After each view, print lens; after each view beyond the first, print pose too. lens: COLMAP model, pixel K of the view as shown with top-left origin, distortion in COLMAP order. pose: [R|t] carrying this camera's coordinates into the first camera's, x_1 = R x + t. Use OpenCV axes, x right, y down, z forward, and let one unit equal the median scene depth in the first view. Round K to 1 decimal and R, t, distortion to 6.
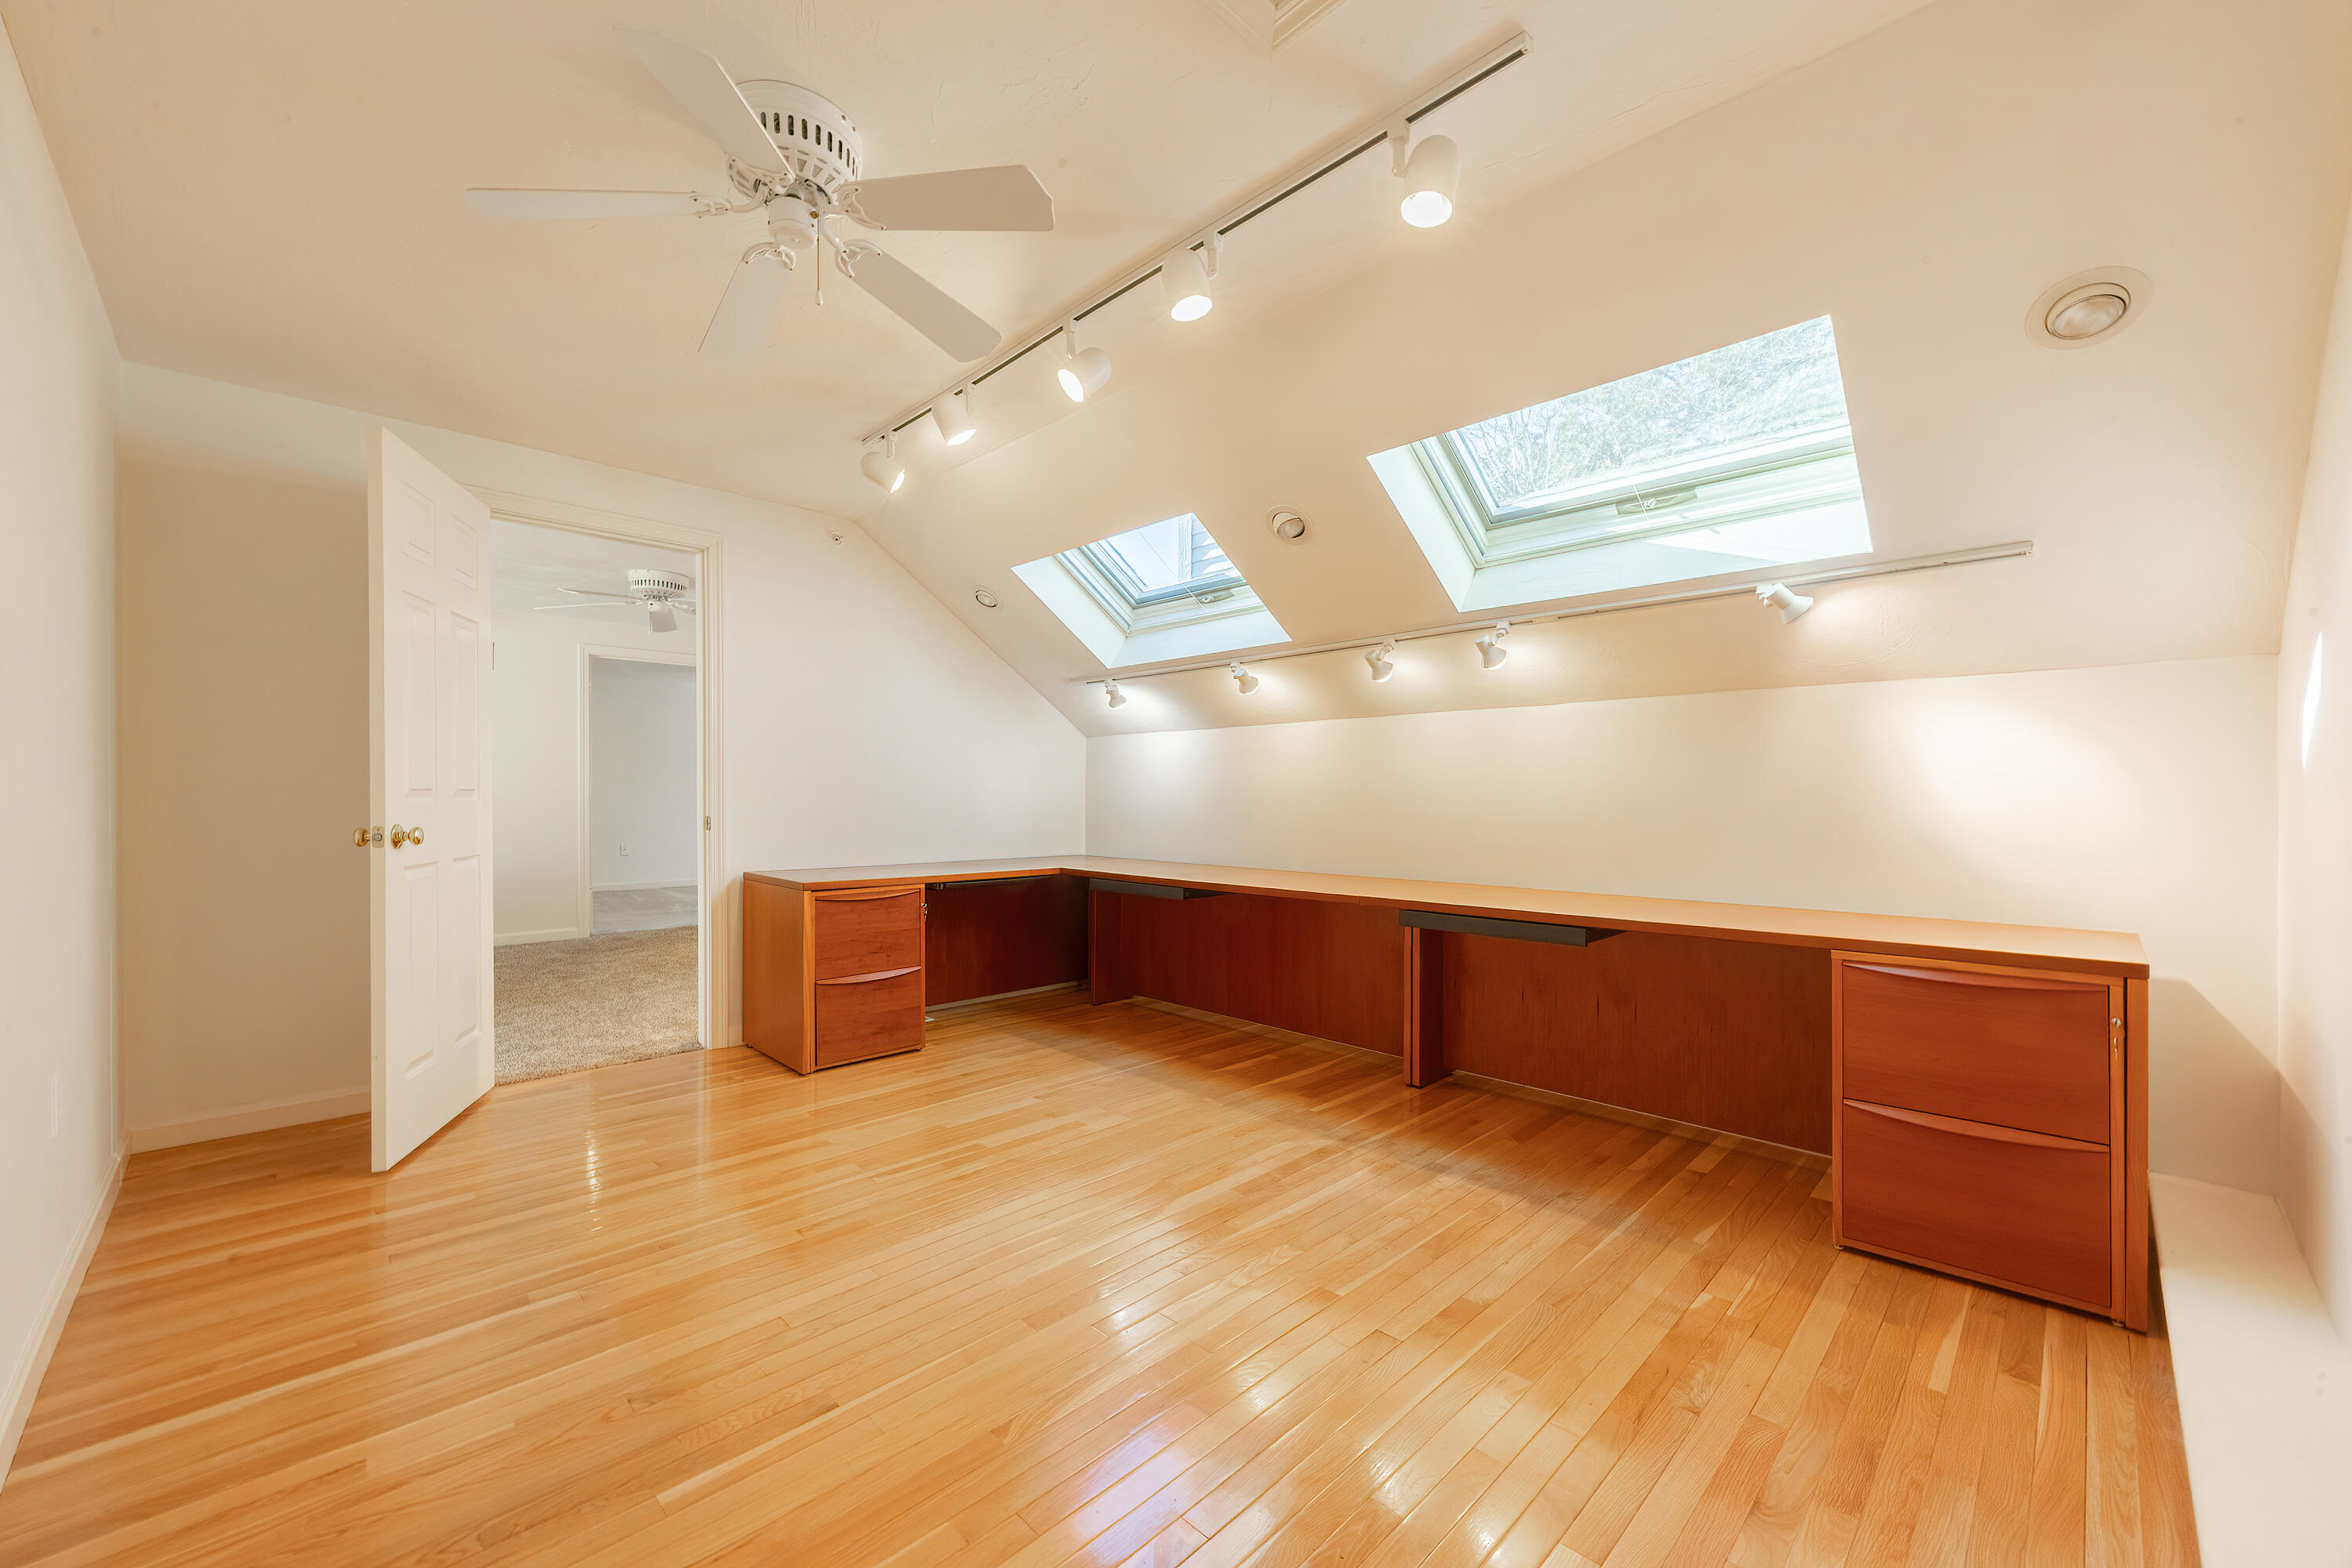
lens RADIAL K [[905.1, 0, 1176.0], [0, 905.1, 784.0], [0, 0, 1]] dist [0.000470, 0.000021]
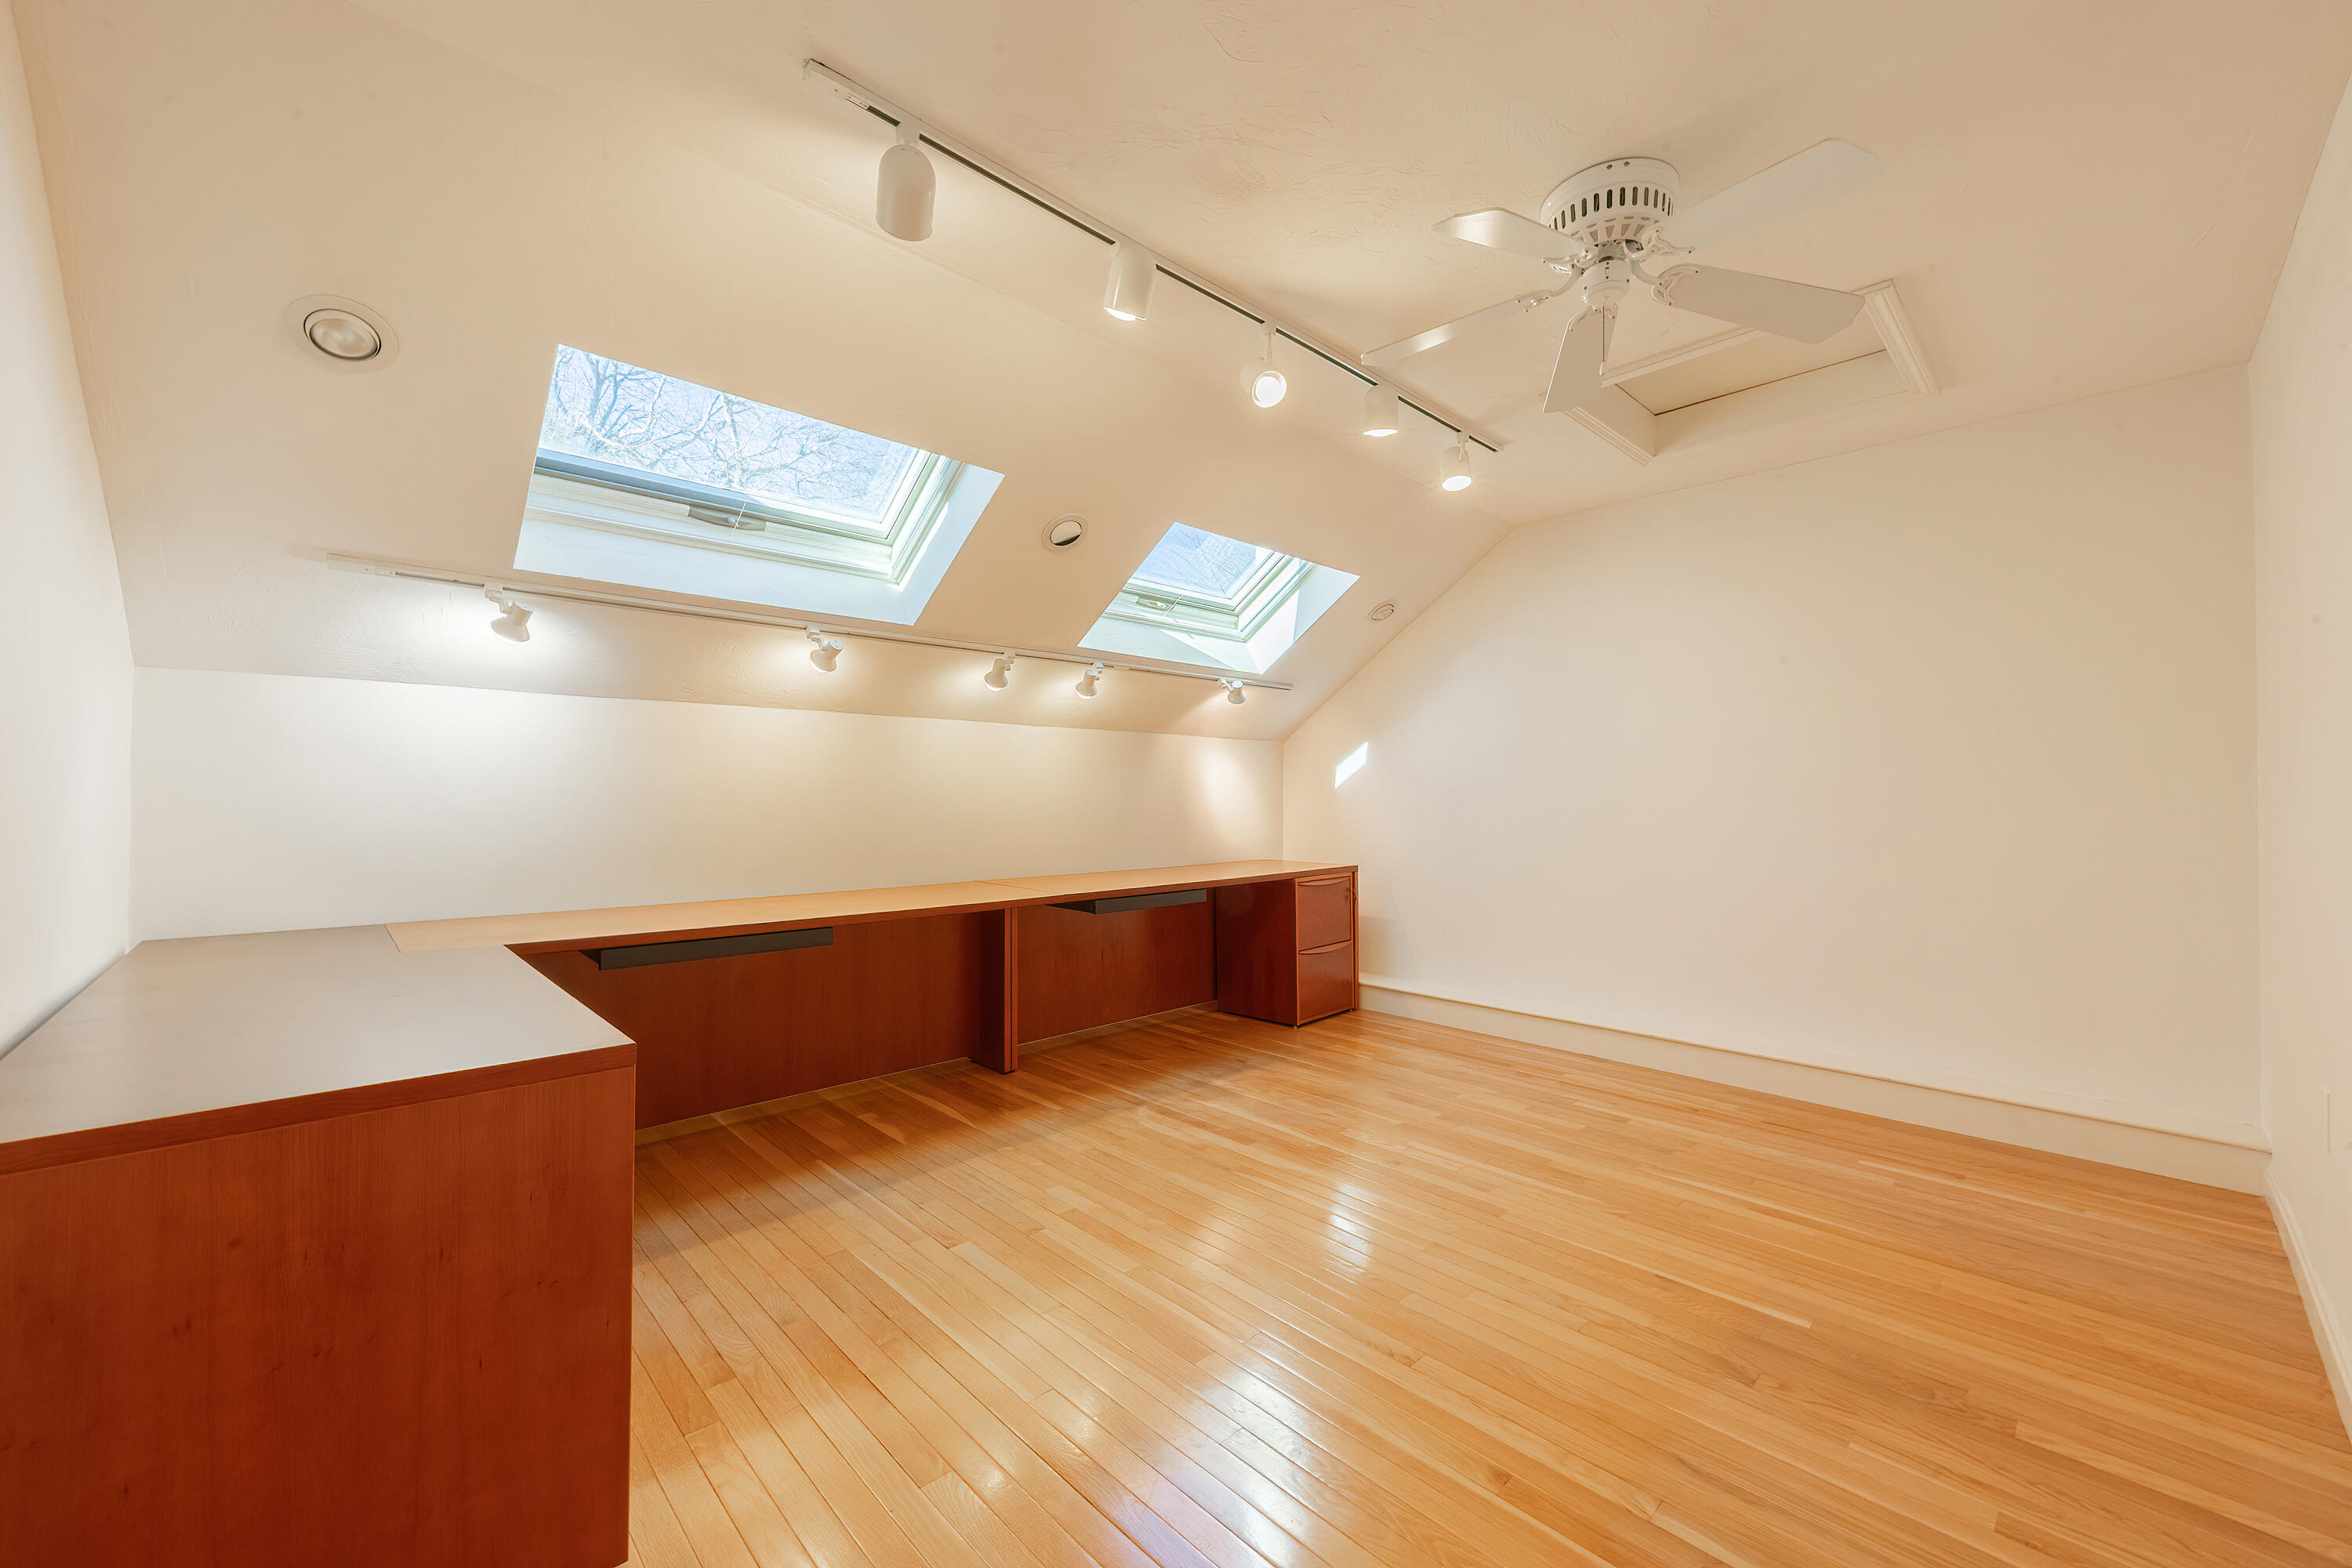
lens RADIAL K [[905.6, 0, 1140.0], [0, 905.6, 771.0], [0, 0, 1]] dist [-0.021916, 0.000078]
pose [[0.035659, 0.027885, 0.998975, -0.959346], [-0.012035, 0.999550, -0.027472, 0.007016], [-0.999292, -0.011043, 0.035979, 0.964085]]
